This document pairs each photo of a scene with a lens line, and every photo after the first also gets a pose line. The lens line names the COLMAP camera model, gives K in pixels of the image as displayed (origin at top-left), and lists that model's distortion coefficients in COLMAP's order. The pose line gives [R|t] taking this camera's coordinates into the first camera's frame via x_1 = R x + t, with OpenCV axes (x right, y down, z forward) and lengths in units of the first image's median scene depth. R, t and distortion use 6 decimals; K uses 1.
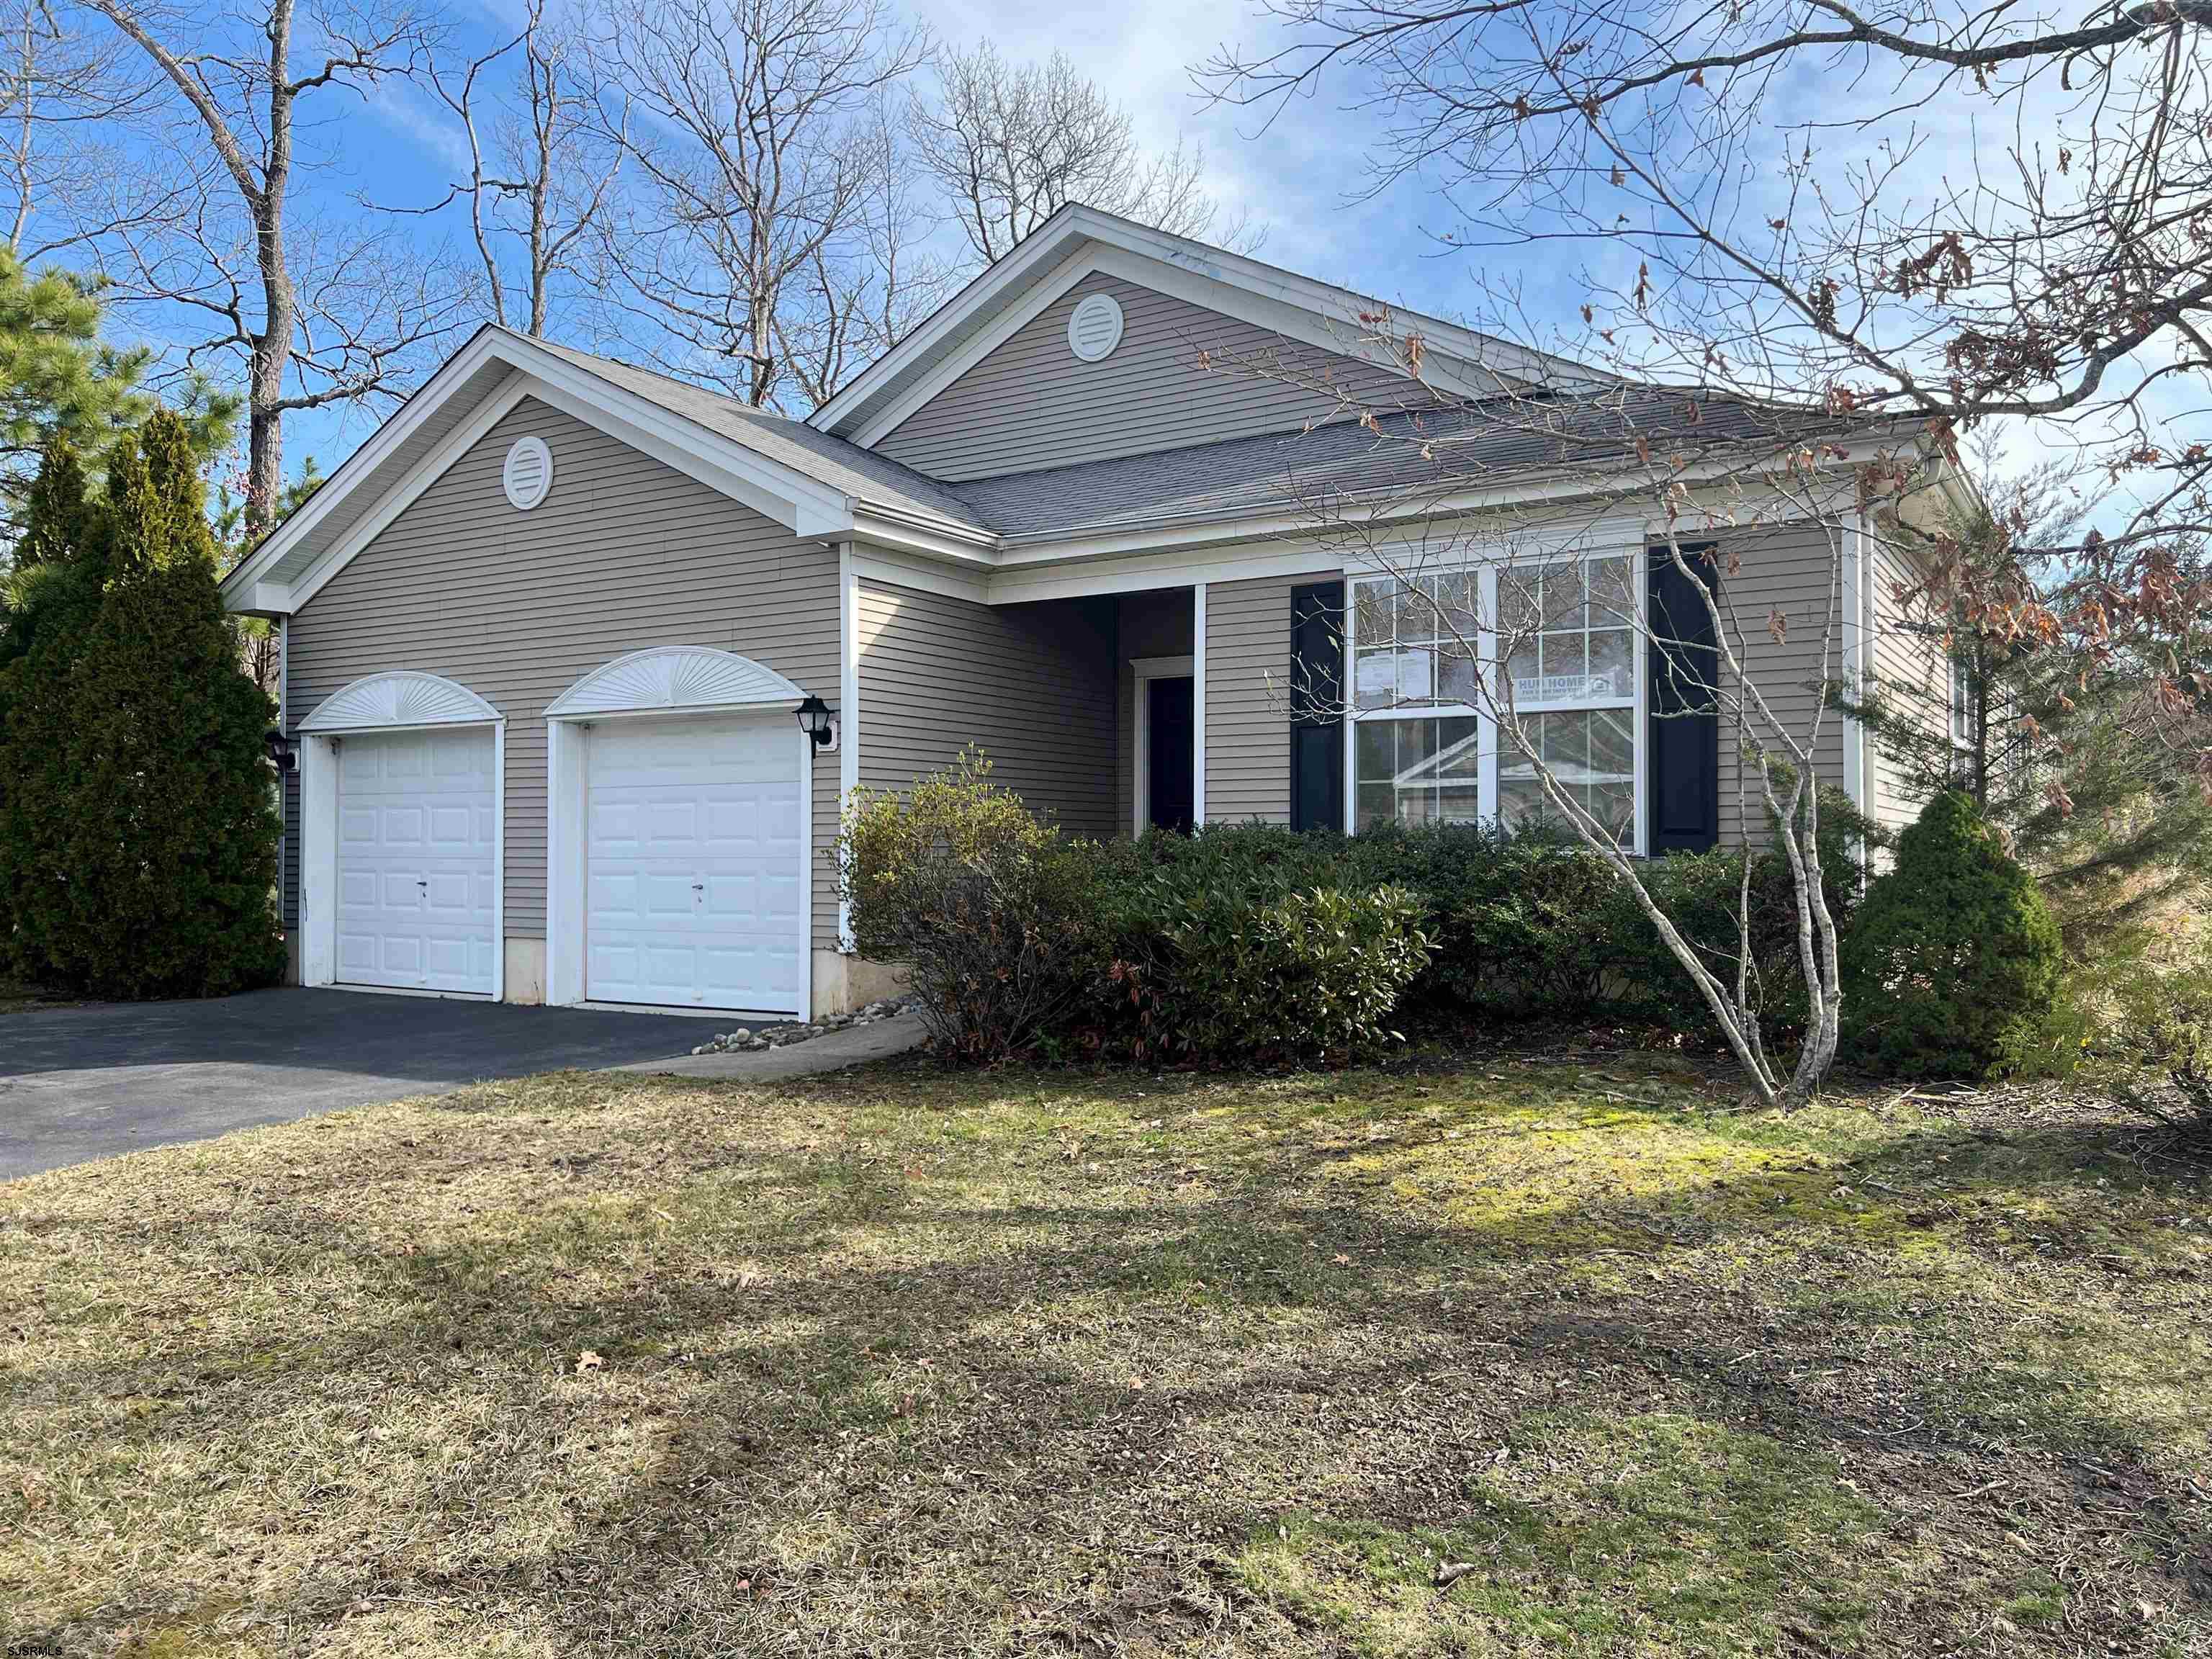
lens RADIAL K [[1648.3, 0, 1104.4], [0, 1648.3, 820.5], [0, 0, 1]] dist [0.040914, -0.029507]
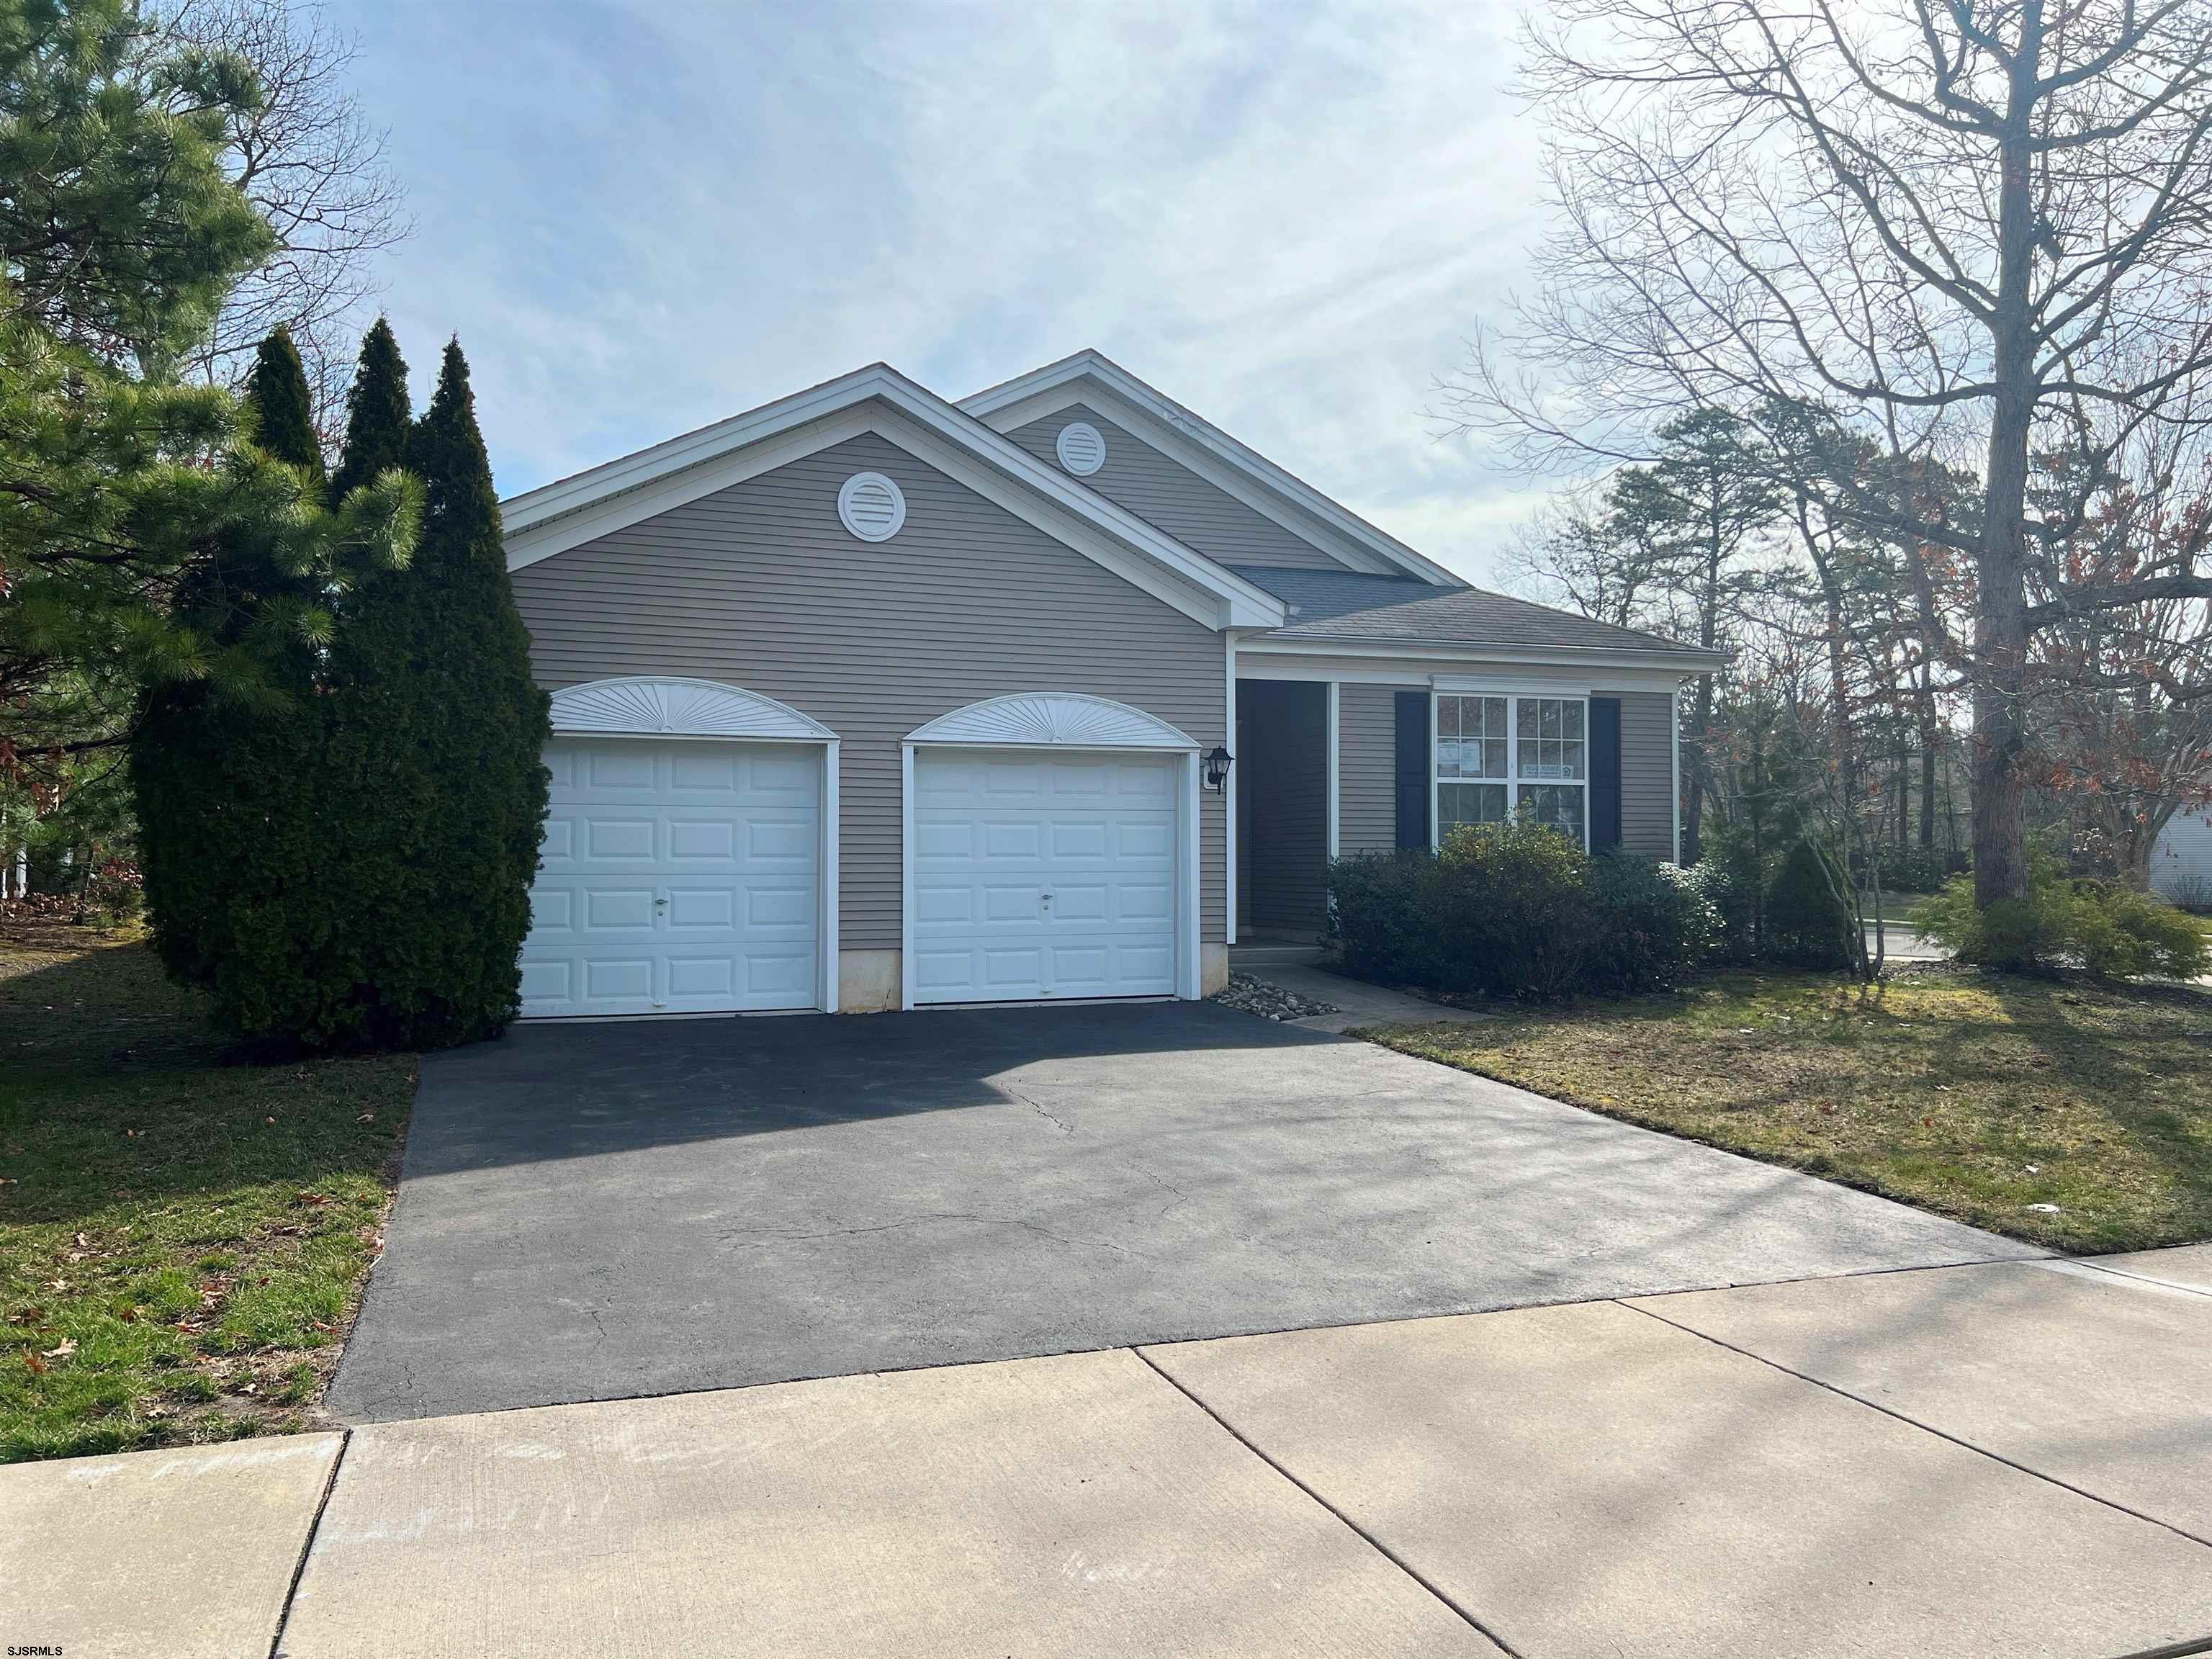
lens RADIAL K [[1648.3, 0, 1099.6], [0, 1648.3, 850.1], [0, 0, 1]] dist [0.040914, -0.029507]
pose [[0.613728, 0.004885, 0.789502, -1.202713], [-0.013937, 0.999892, 0.004647, 0.000730], [-0.789394, -0.013855, 0.613730, 0.266891]]
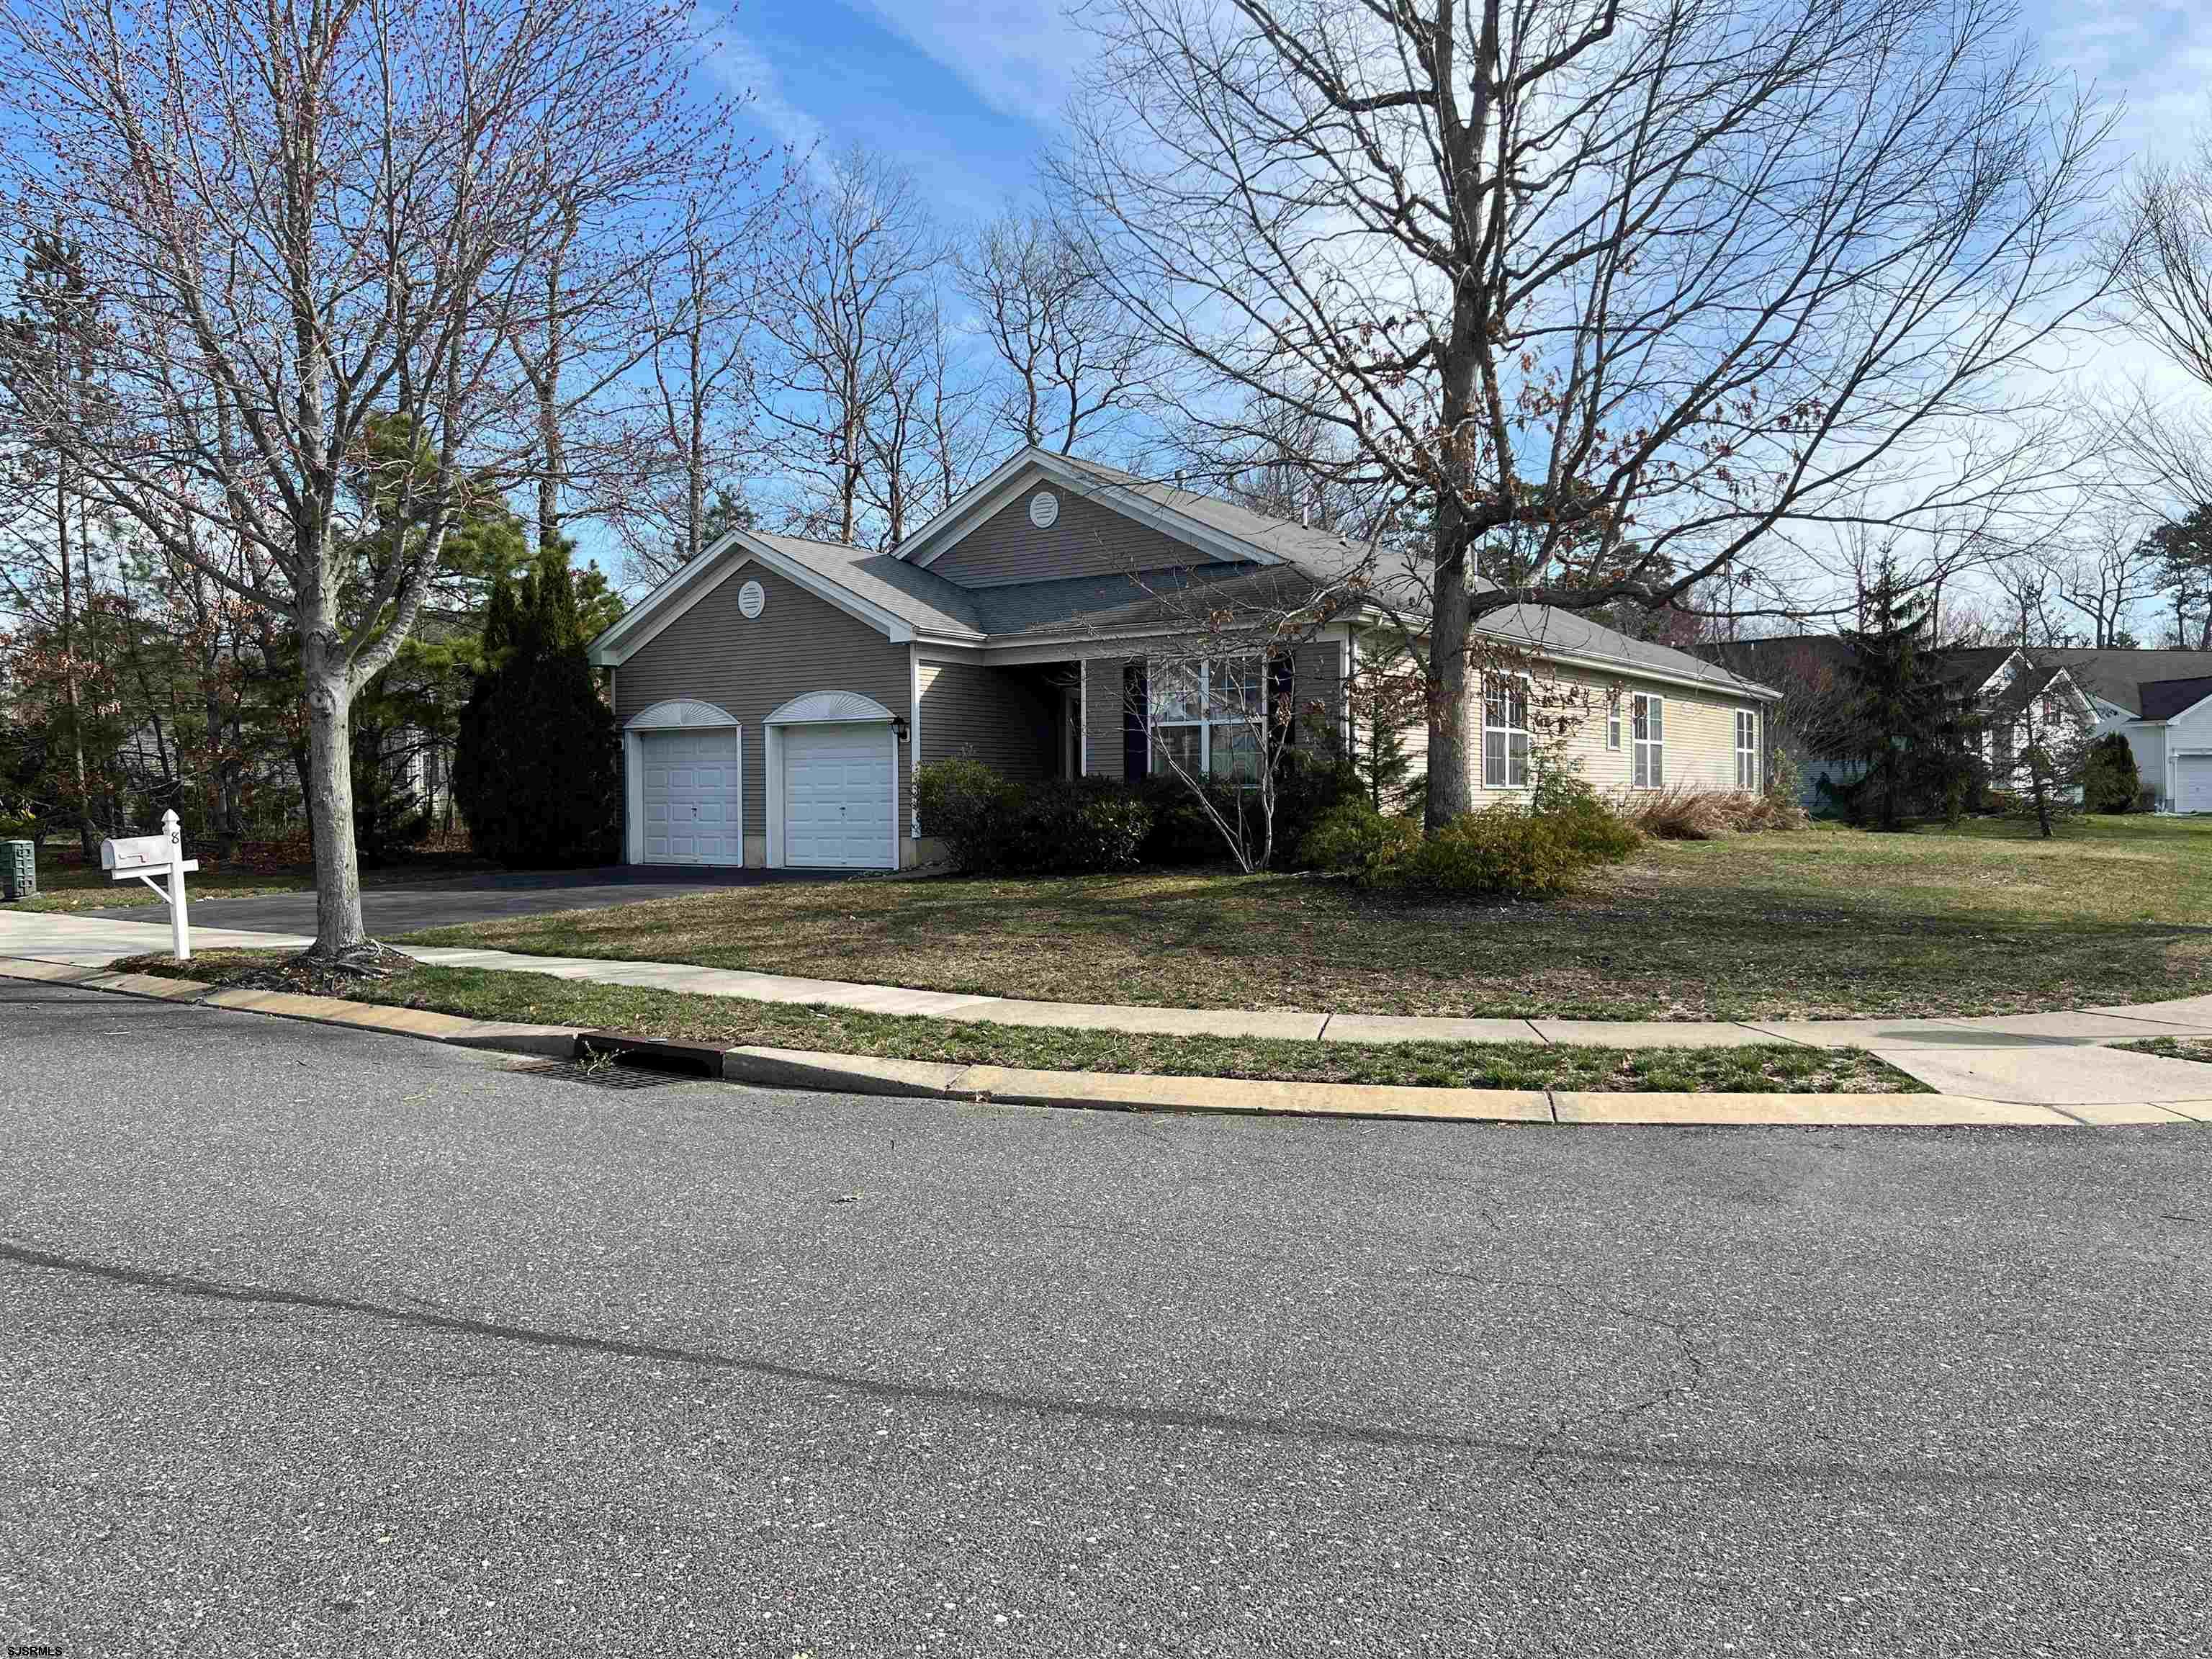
lens RADIAL K [[1648.3, 0, 1106.1], [0, 1648.3, 830.8], [0, 0, 1]] dist [0.040914, -0.029507]
pose [[0.999287, -0.006389, -0.037221, 0.160224], [0.007734, 0.999318, 0.036097, -0.003169], [0.036965, -0.036359, 0.998655, -1.061649]]
